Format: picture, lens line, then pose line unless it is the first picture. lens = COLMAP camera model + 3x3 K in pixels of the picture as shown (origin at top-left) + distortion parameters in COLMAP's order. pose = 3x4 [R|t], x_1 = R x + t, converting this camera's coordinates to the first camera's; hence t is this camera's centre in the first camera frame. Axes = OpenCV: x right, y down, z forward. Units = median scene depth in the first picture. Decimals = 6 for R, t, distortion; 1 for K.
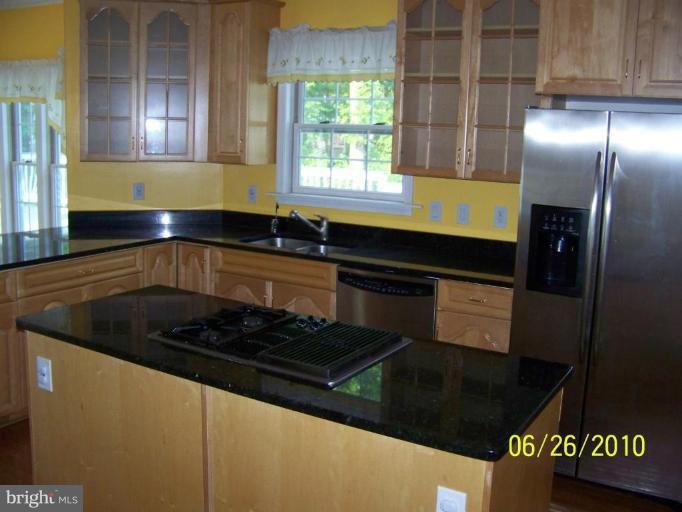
lens RADIAL K [[705.5, 0, 341.0], [0, 705.5, 256.0], [0, 0, 1]] dist [-0.183034, 0.005064]
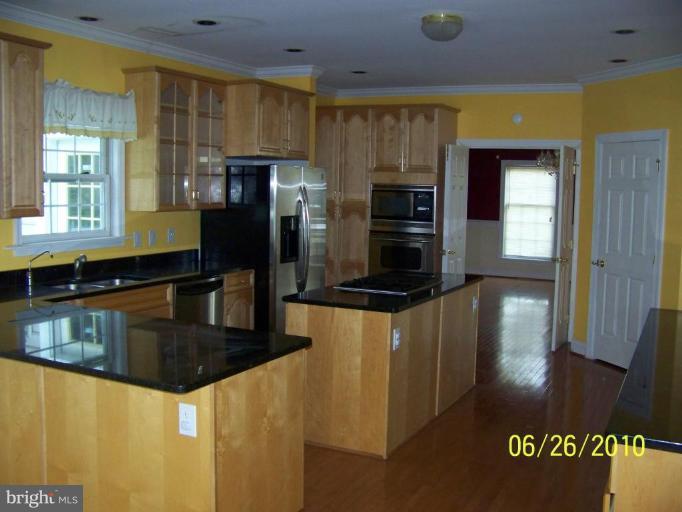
lens RADIAL K [[705.5, 0, 341.0], [0, 705.5, 256.0], [0, 0, 1]] dist [-0.183034, 0.005064]
pose [[-0.106678, -0.135843, 0.984970, -1.226084], [0.149736, 0.977131, 0.150979, -0.174345], [-0.982954, 0.163592, -0.083898, 0.757983]]
